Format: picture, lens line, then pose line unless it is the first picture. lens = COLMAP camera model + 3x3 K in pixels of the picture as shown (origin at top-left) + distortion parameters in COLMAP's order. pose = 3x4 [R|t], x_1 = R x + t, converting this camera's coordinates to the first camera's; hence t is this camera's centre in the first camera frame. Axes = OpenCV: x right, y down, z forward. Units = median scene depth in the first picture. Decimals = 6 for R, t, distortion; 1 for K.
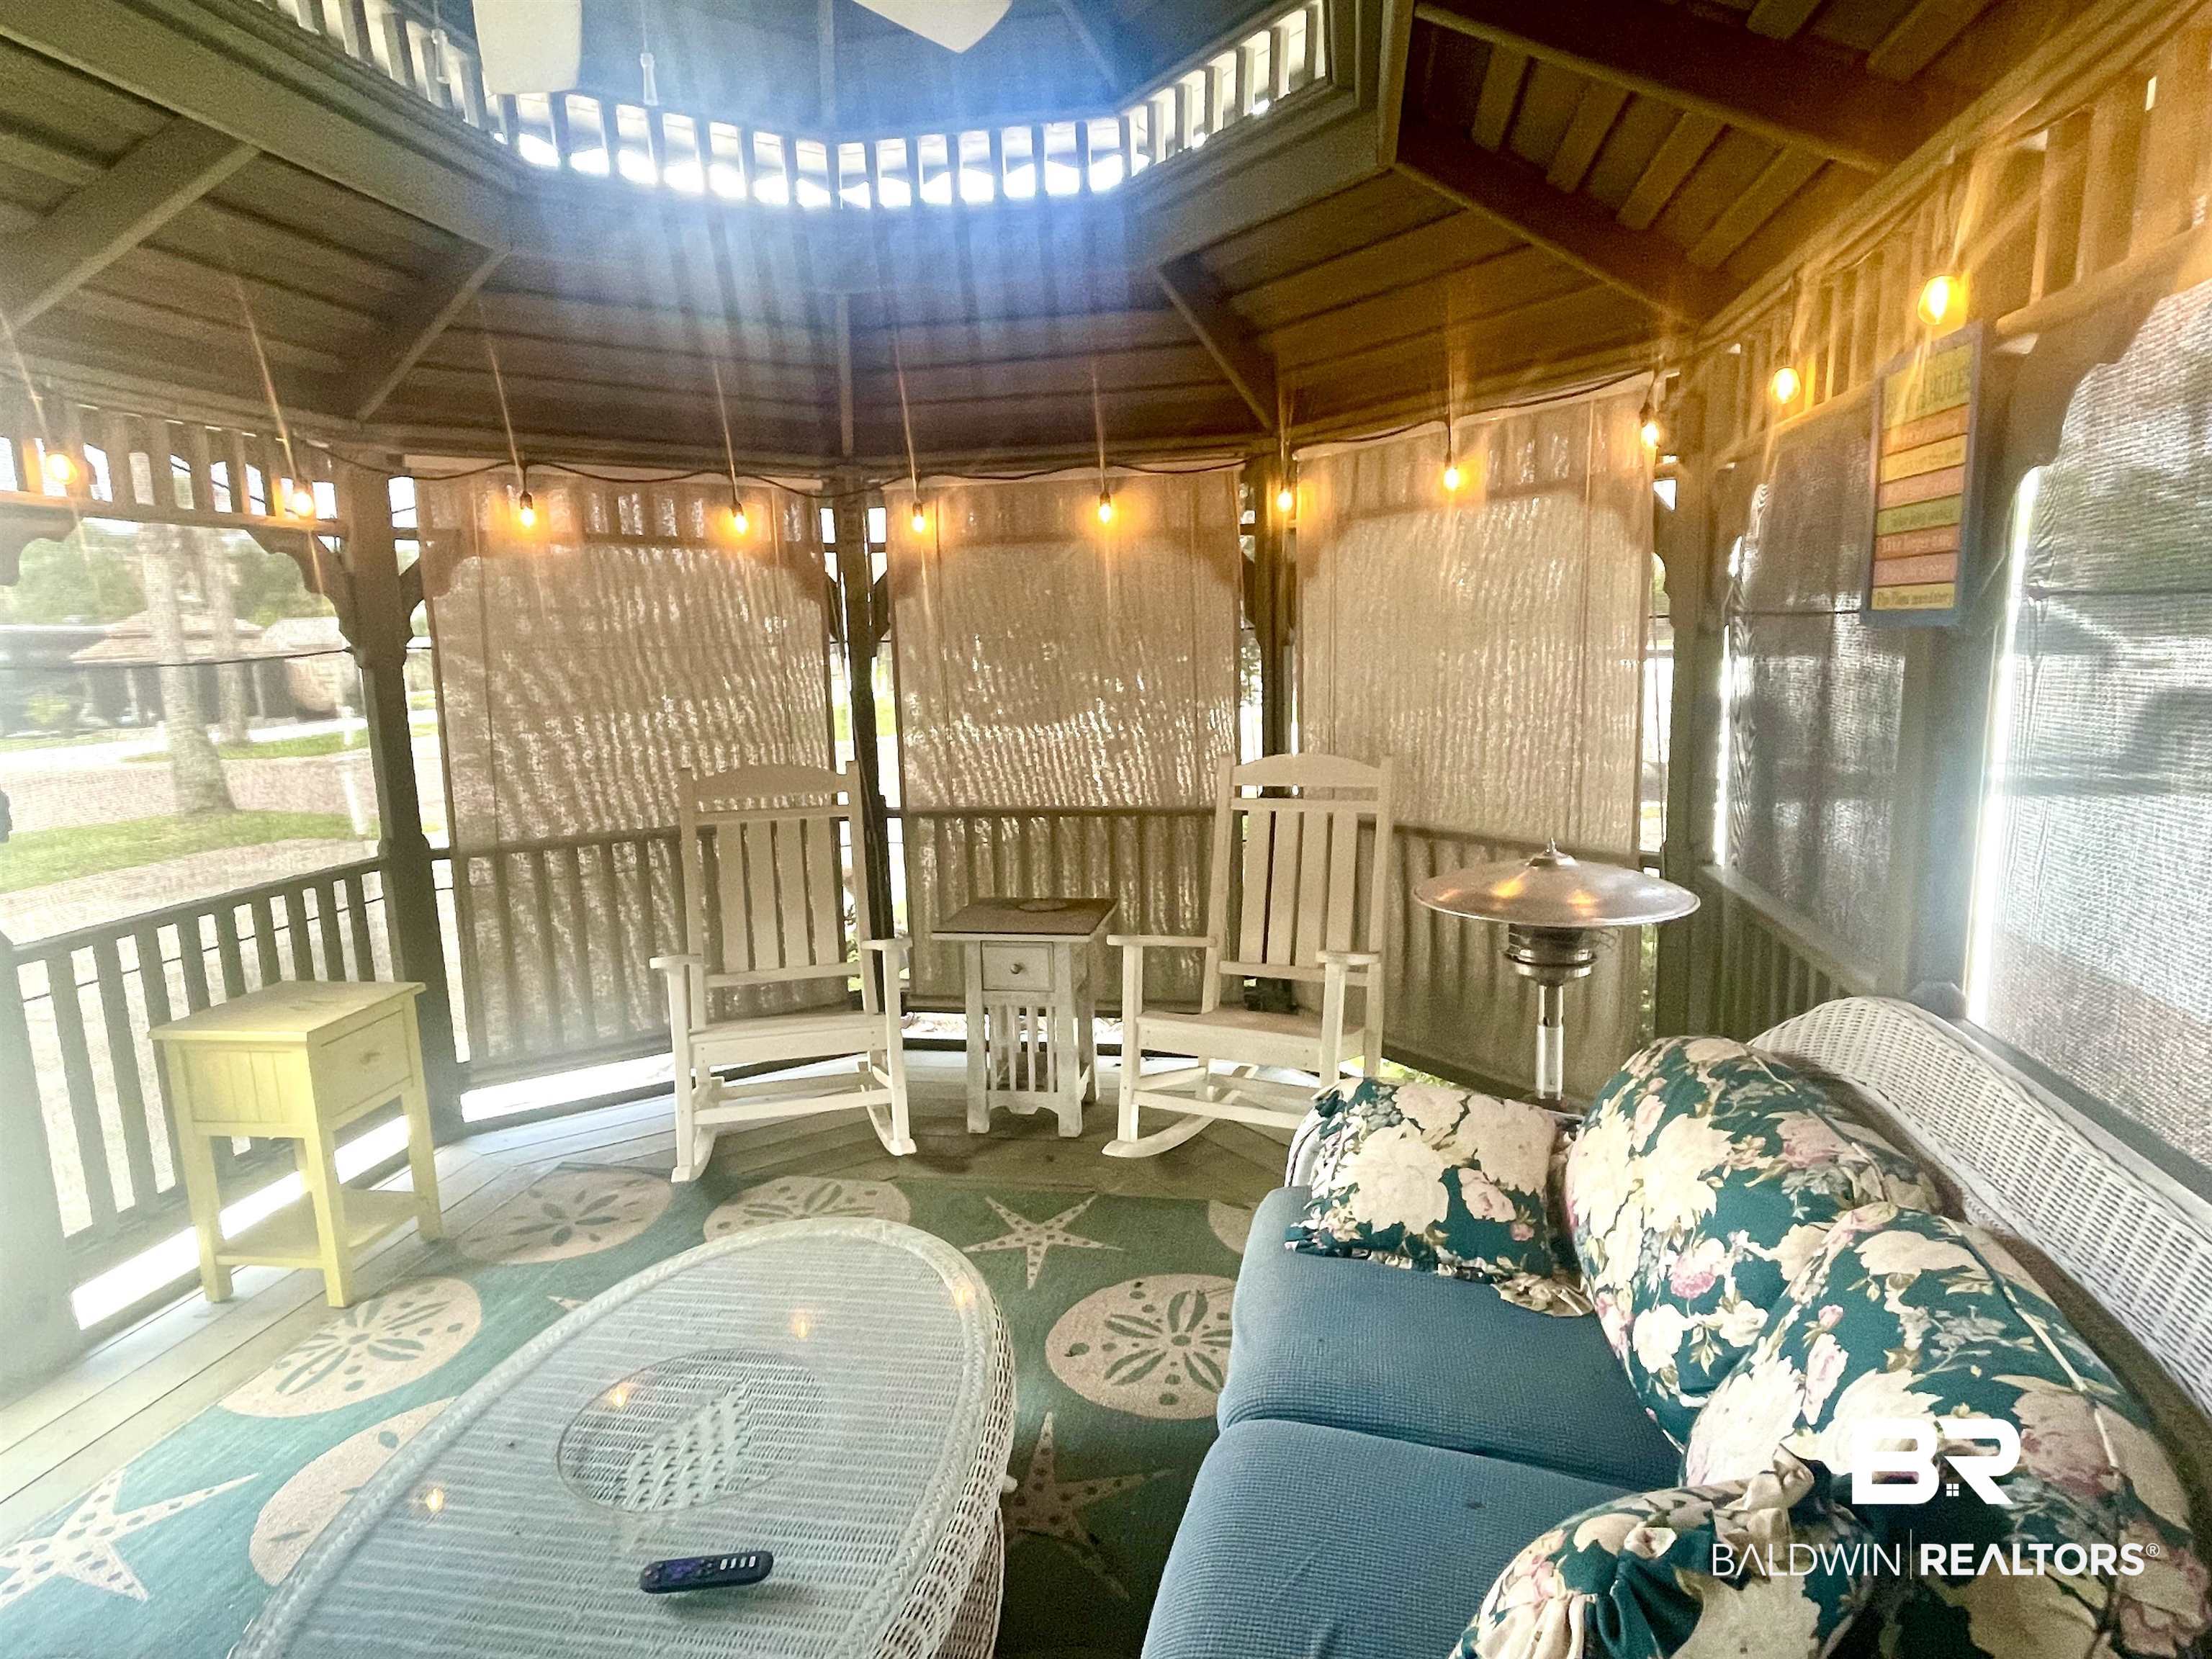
lens RADIAL K [[1225.3, 0, 1102.7], [0, 1225.3, 826.7], [0, 0, 1]] dist [-0.002643, -0.006509]
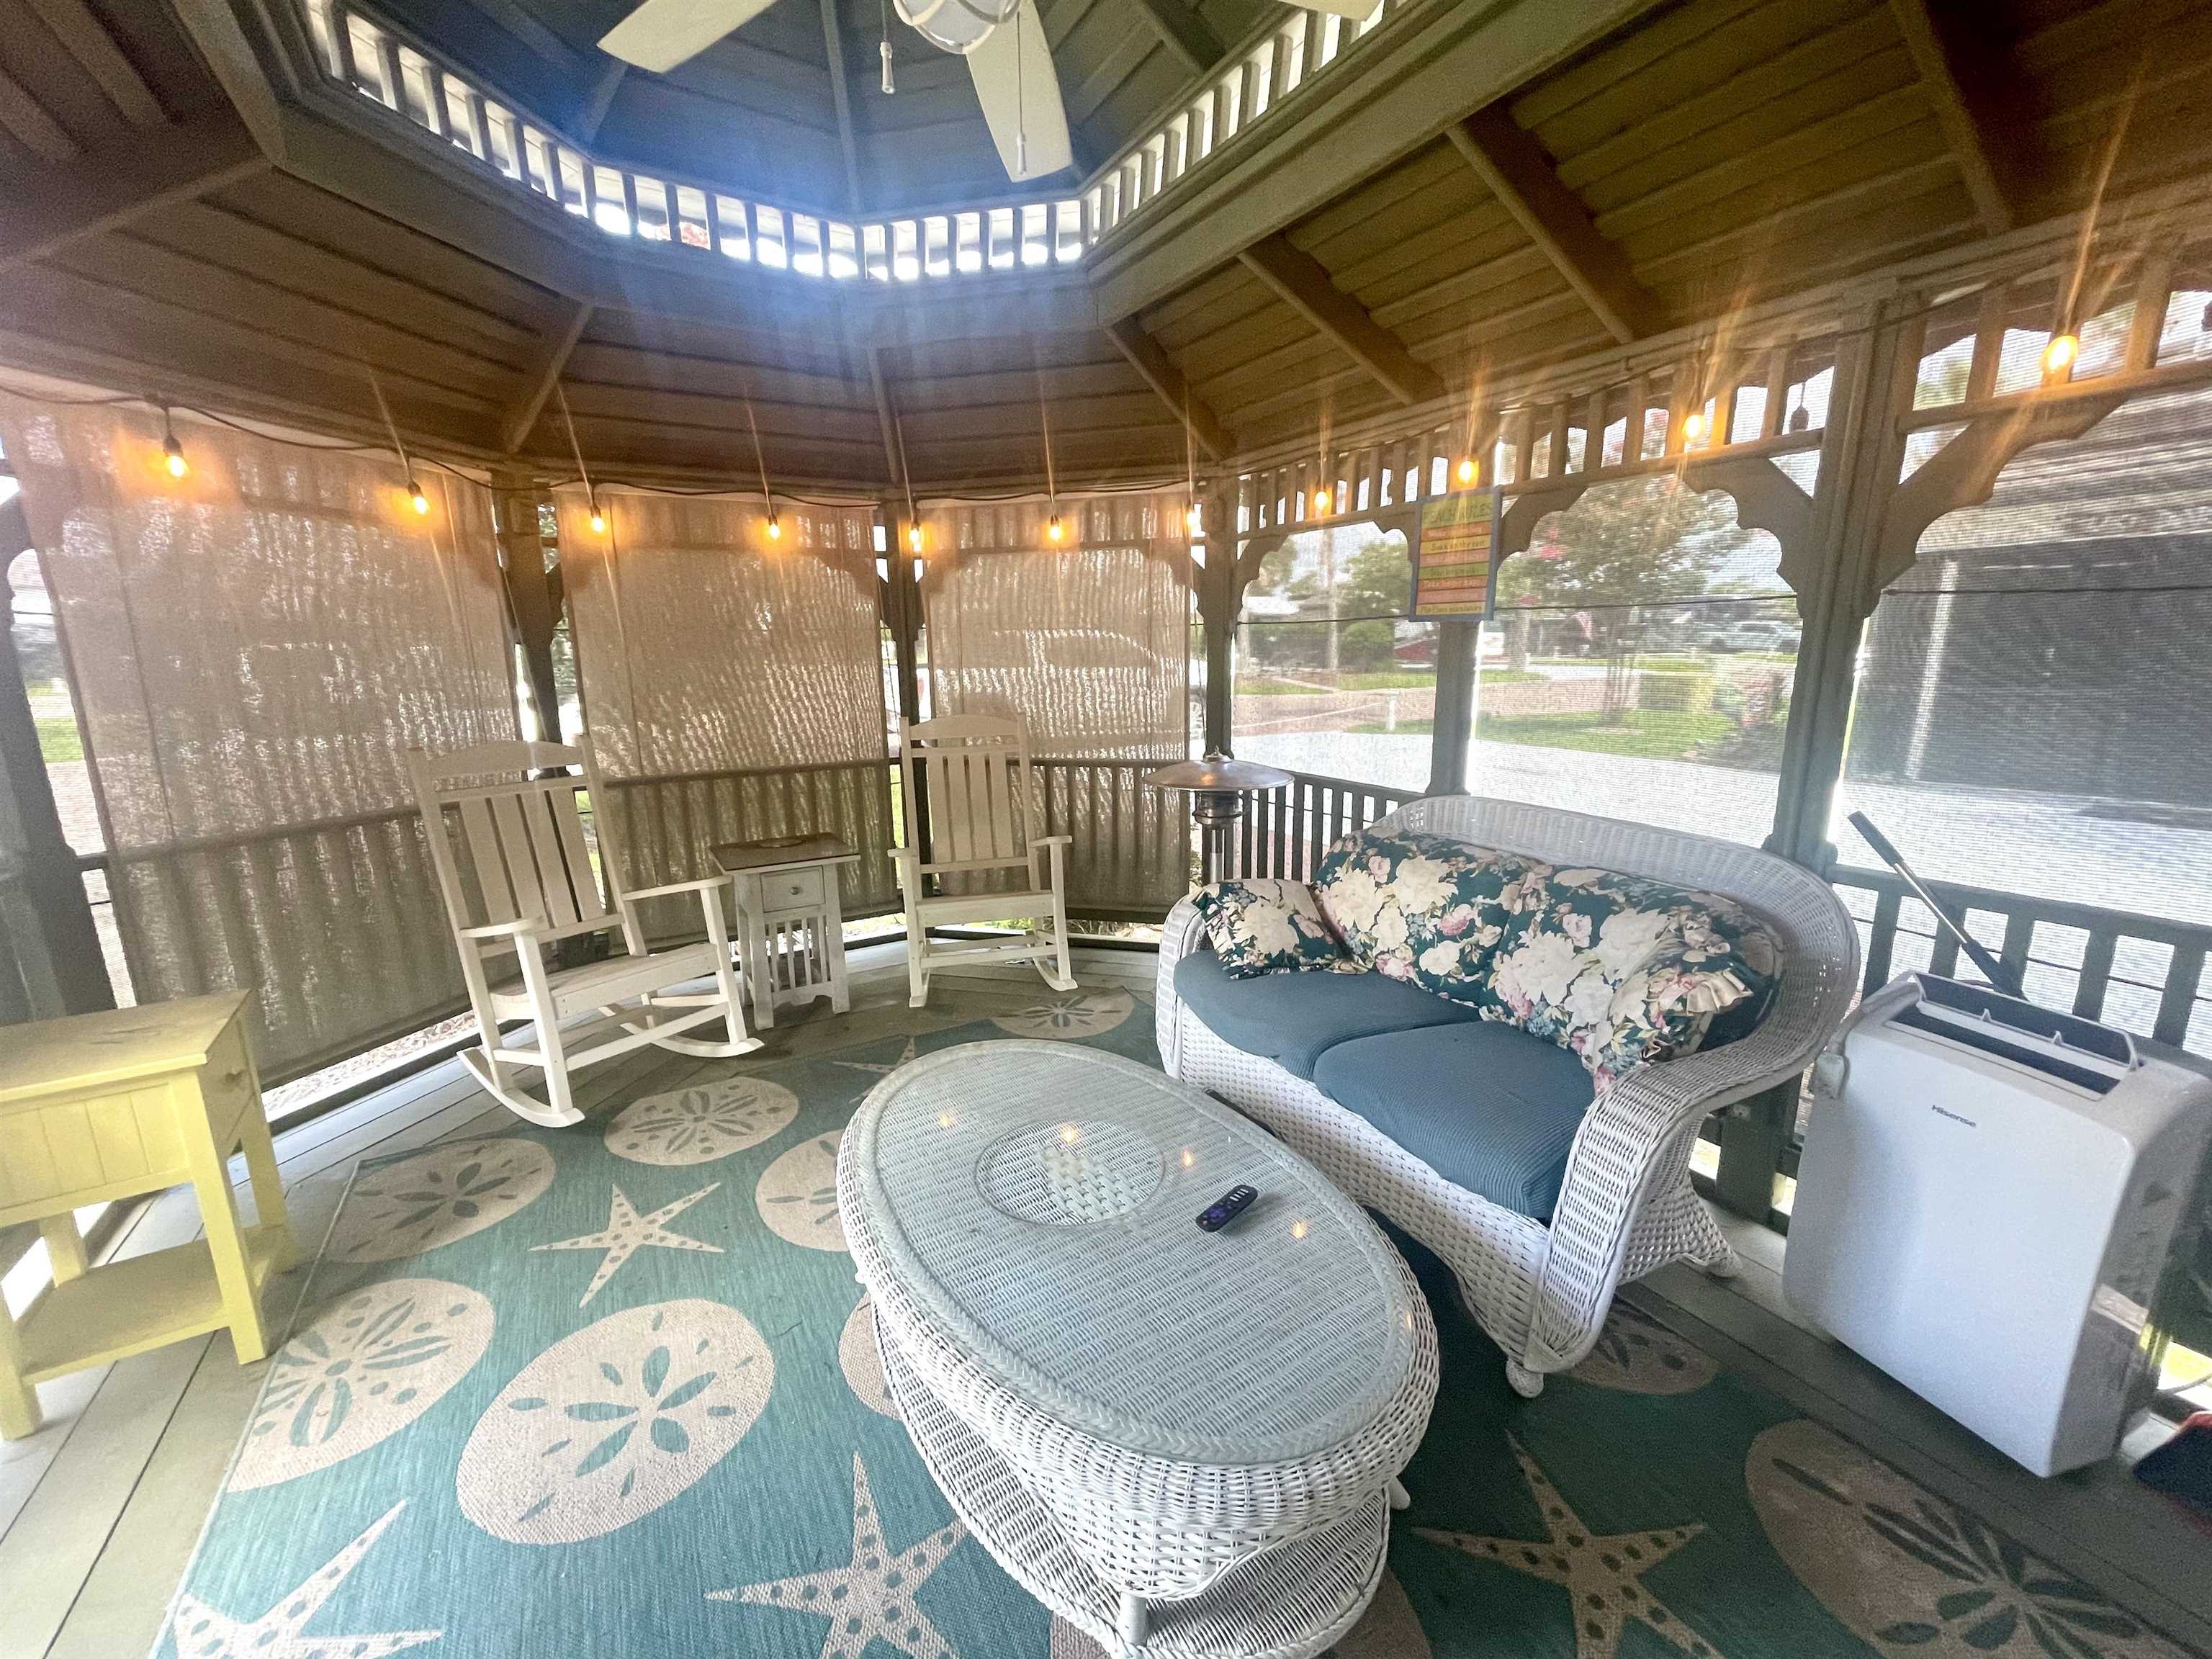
lens RADIAL K [[881.2, 0, 1099.0], [0, 881.2, 835.6], [0, 0, 1]] dist [0.001326, -0.001597]
pose [[0.760521, -0.113406, 0.639333, -0.438160], [0.088548, 0.993545, 0.070904, 0.024853], [-0.643247, 0.002687, 0.765654, 0.107186]]
